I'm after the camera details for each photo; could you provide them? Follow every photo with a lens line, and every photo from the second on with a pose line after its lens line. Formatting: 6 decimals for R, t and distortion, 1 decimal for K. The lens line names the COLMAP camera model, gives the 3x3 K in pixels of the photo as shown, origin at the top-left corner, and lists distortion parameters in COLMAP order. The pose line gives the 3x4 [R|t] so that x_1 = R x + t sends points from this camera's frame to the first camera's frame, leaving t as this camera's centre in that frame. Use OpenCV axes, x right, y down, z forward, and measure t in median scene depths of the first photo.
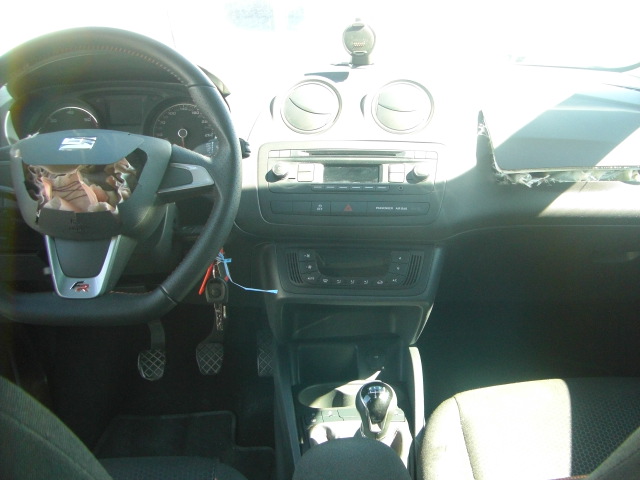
lens RADIAL K [[732.1, 0, 357.6], [0, 732.1, 262.7], [0, 0, 1]] dist [-0.159912, 0.015665]
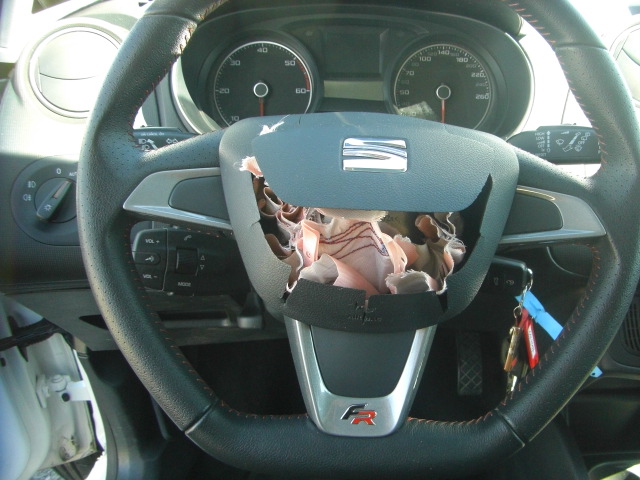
lens RADIAL K [[732.1, 0, 357.6], [0, 732.1, 262.7], [0, 0, 1]] dist [-0.159912, 0.015665]
pose [[0.996188, 0.051464, -0.070433, -0.293039], [-0.040629, 0.988236, 0.147439, -0.135424], [0.077192, -0.144016, 0.986560, 0.382102]]
